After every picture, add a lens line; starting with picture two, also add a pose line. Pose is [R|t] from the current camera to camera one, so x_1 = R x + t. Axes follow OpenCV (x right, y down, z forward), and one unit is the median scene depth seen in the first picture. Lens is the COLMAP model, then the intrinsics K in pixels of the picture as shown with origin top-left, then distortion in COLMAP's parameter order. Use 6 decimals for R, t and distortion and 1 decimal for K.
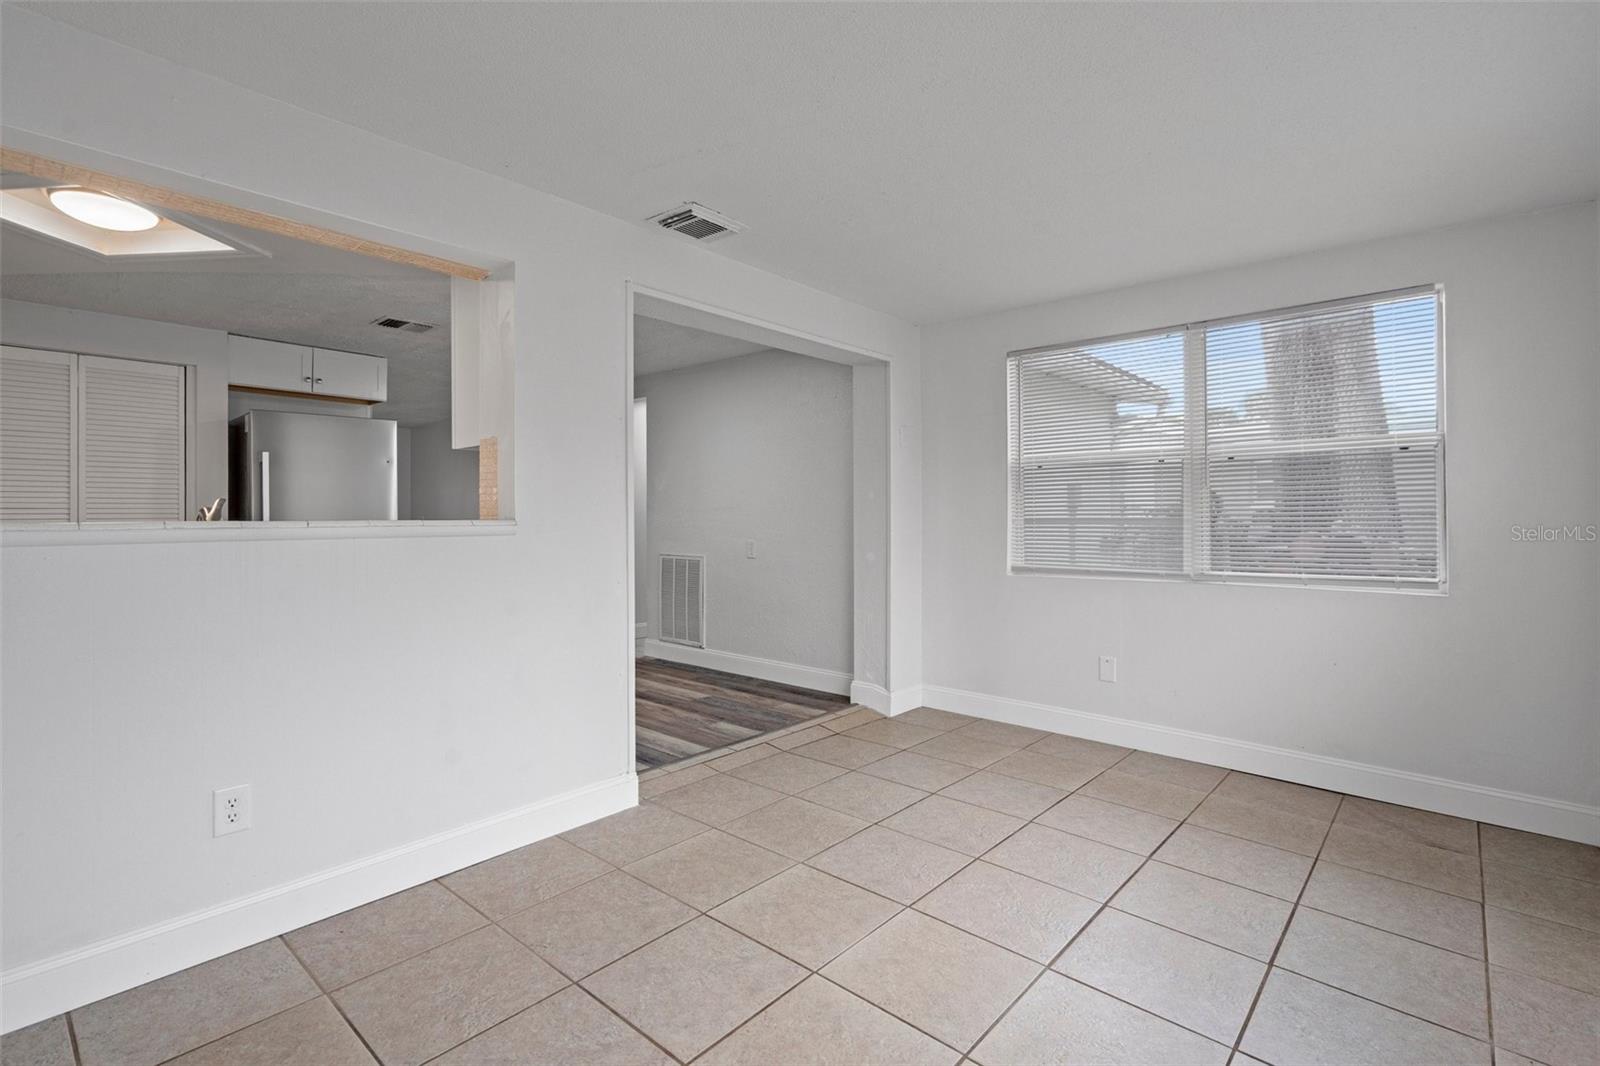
lens RADIAL K [[739.2, 0, 800.7], [0, 739.2, 521.0], [0, 0, 1]] dist [0.001016, 0.002139]
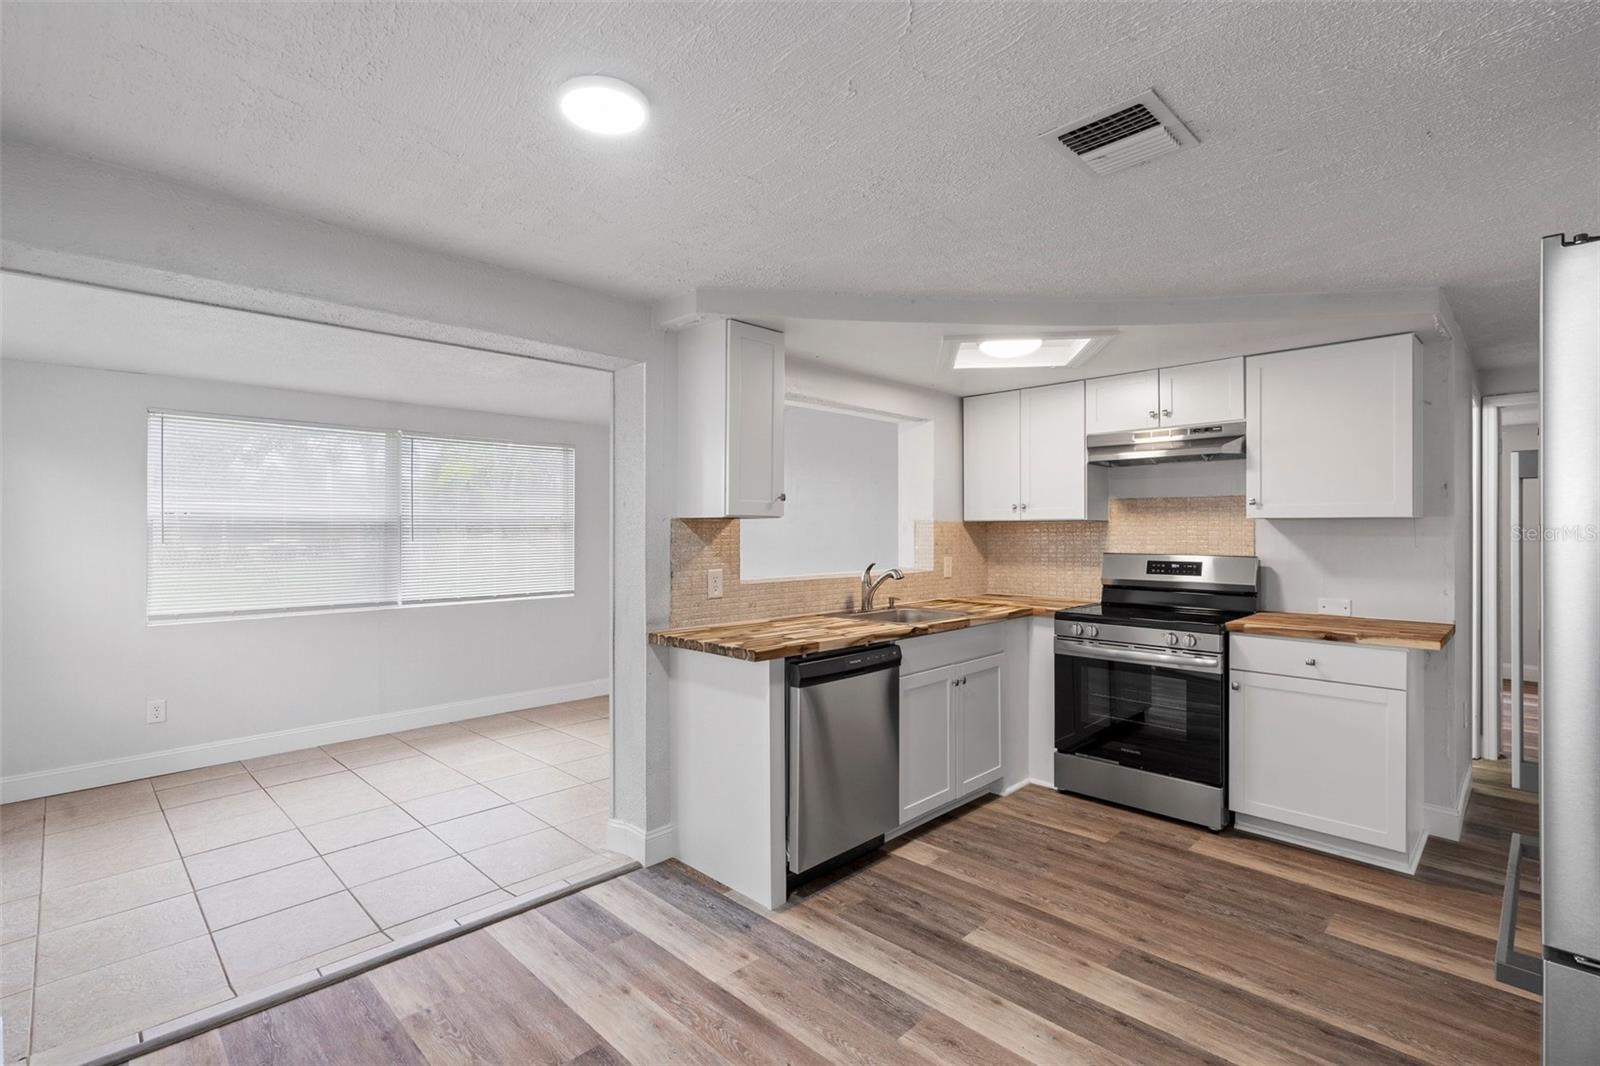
lens RADIAL K [[739.2, 0, 799.3], [0, 739.2, 528.2], [0, 0, 1]] dist [0.001016, 0.002139]
pose [[-0.998467, 0.003912, 0.055205, -0.540655], [0.003849, 0.999992, -0.001249, -0.079897], [-0.055209, -0.001034, -0.998474, 1.998682]]
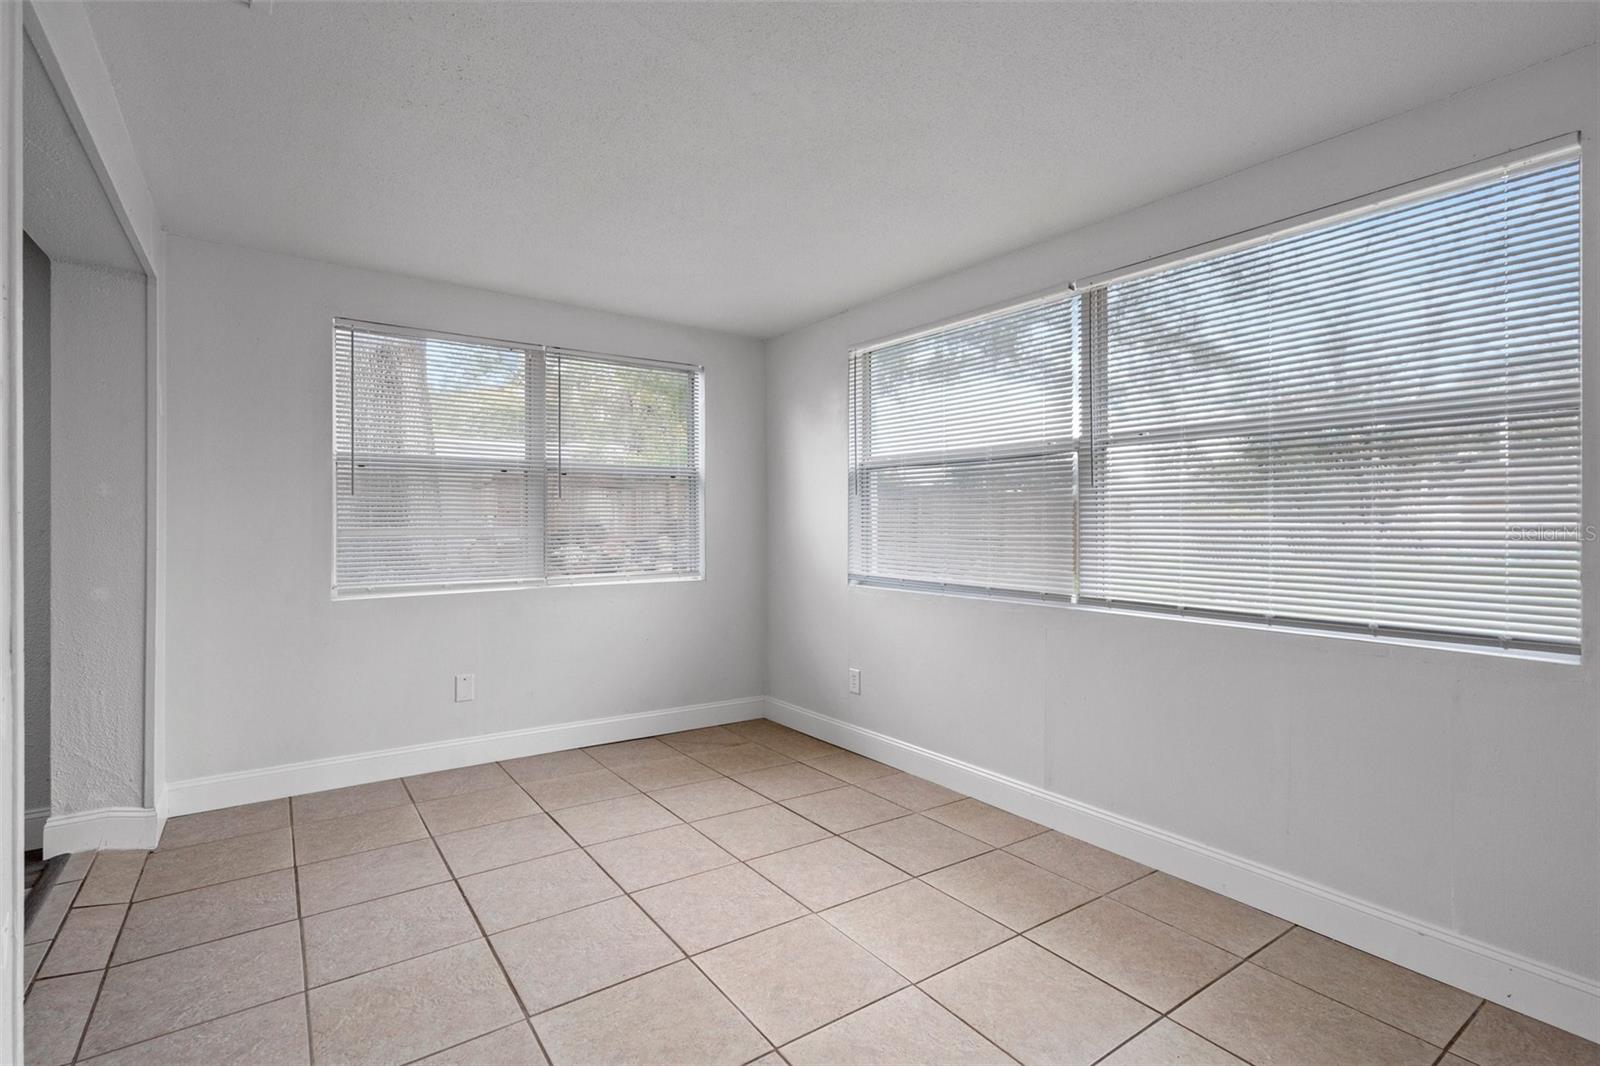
lens RADIAL K [[739.2, 0, 792.2], [0, 739.2, 520.0], [0, 0, 1]] dist [0.001016, 0.002139]
pose [[0.232493, 0.006254, 0.972578, -0.508540], [0.002260, 0.999973, -0.006970, -0.006675], [-0.972595, 0.003819, 0.232473, 0.472232]]
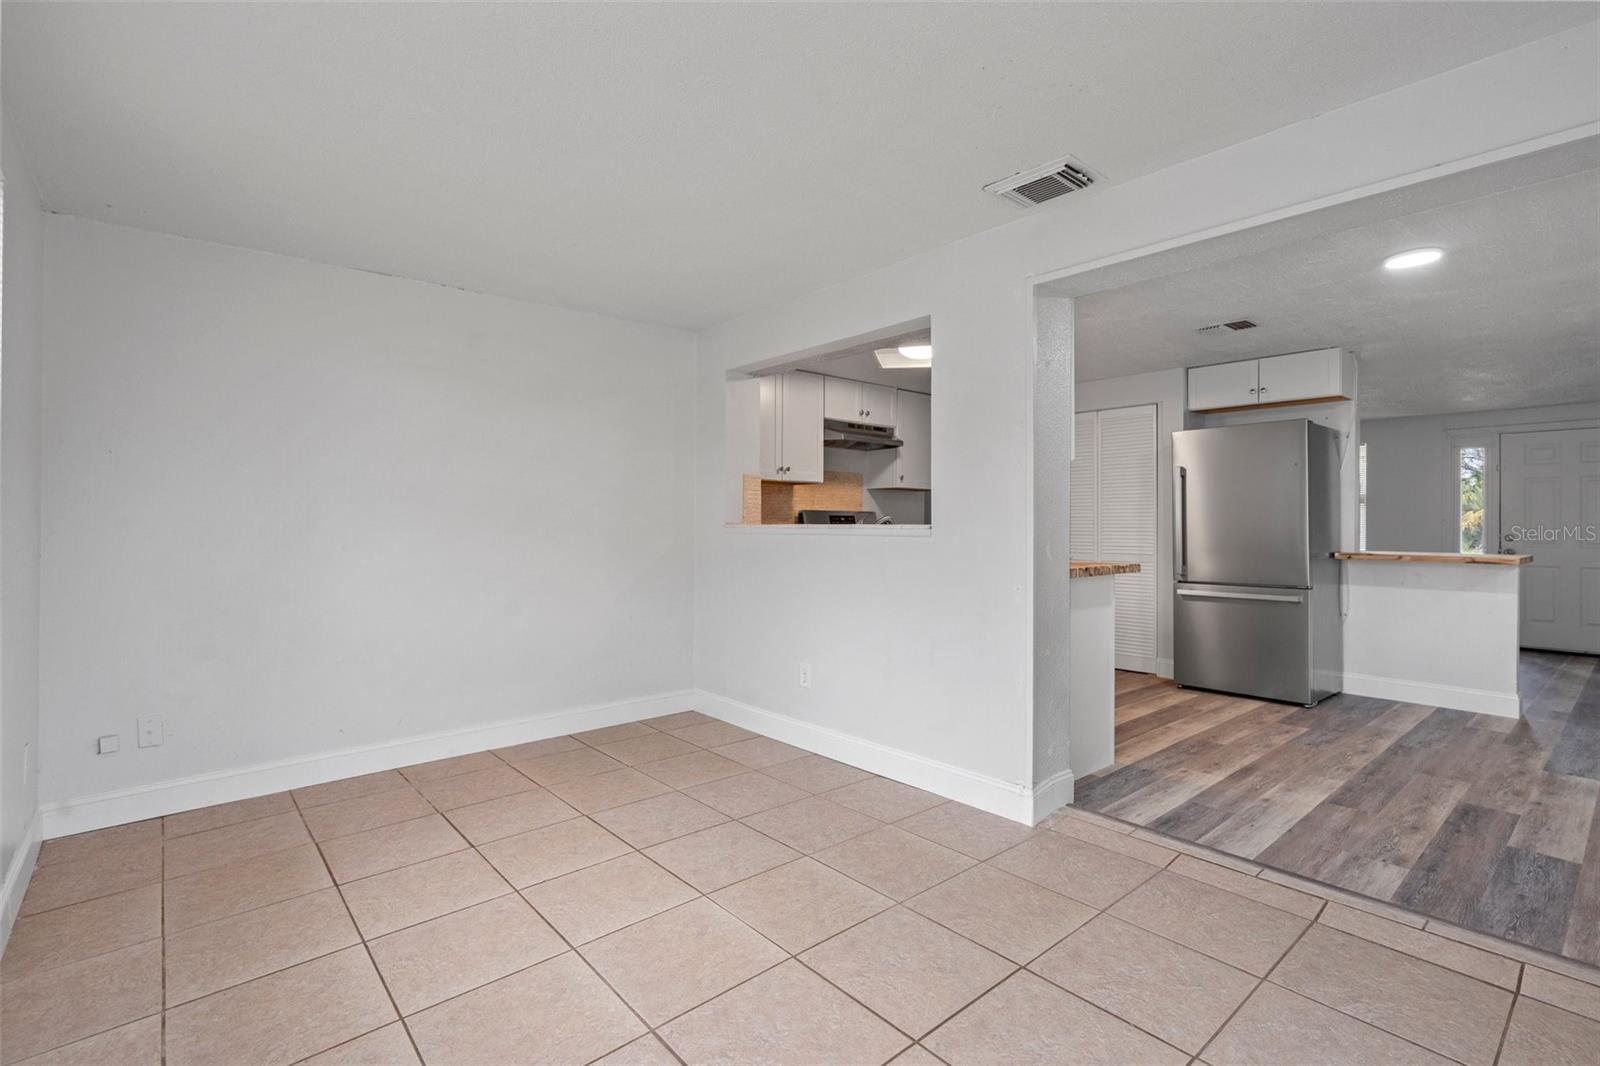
lens RADIAL K [[739.2, 0, 789.0], [0, 739.2, 524.0], [0, 0, 1]] dist [0.001016, 0.002139]
pose [[-0.136741, 0.001233, -0.990606, 0.736915], [-0.006320, 0.999978, 0.002117, -0.002859], [0.990587, 0.006550, -0.136730, 0.794326]]
